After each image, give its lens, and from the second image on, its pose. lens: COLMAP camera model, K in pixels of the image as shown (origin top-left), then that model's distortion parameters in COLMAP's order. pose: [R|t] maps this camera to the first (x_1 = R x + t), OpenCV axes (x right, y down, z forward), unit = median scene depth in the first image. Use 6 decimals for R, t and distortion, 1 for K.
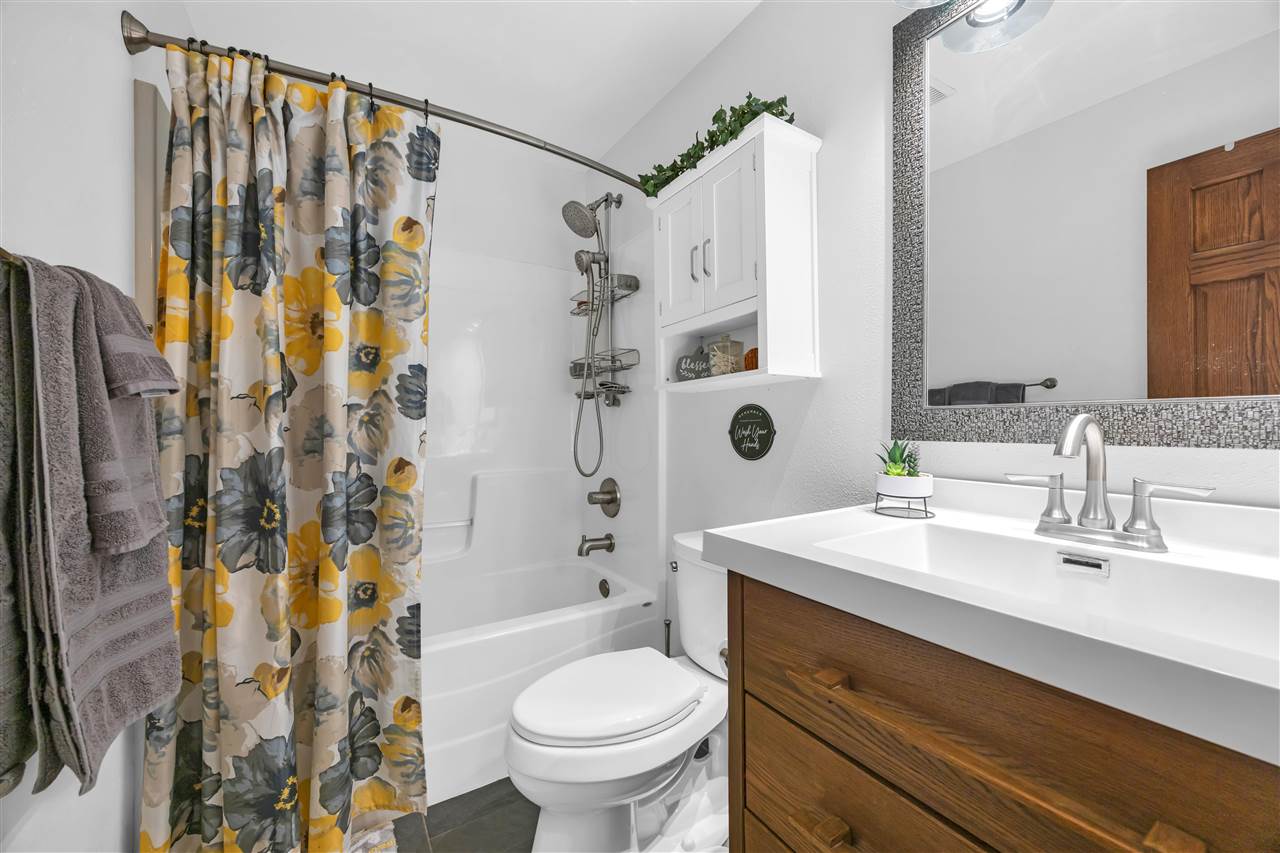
lens RADIAL K [[493.3, 0, 647.3], [0, 493.3, 424.9], [0, 0, 1]] dist [-0.002420, -0.000548]
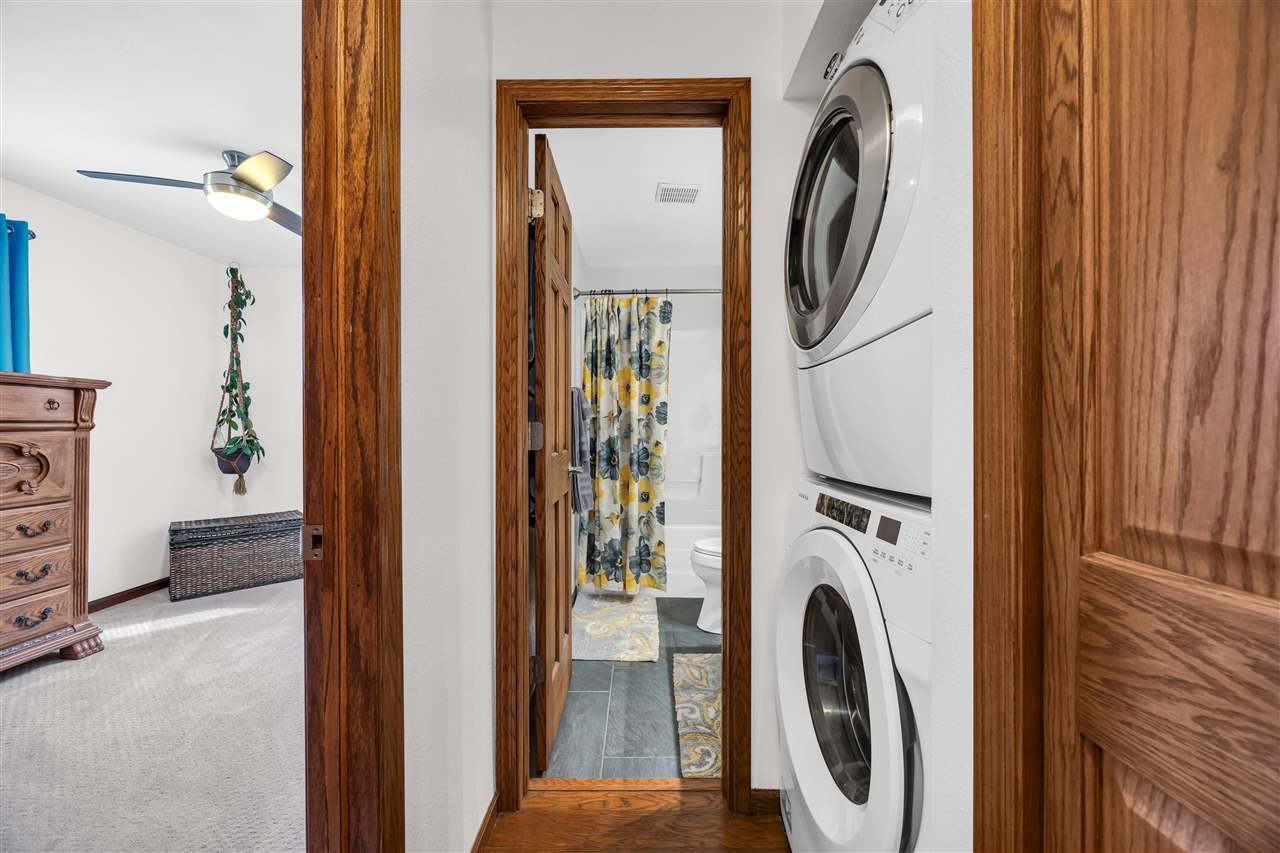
lens RADIAL K [[493.3, 0, 640.5], [0, 493.3, 428.5], [0, 0, 1]] dist [-0.002420, -0.000548]
pose [[0.839332, 0.003122, -0.543610, 0.798238], [0.000853, 0.999975, 0.007060, -0.010530], [0.543618, -0.006389, 0.839308, -1.149927]]
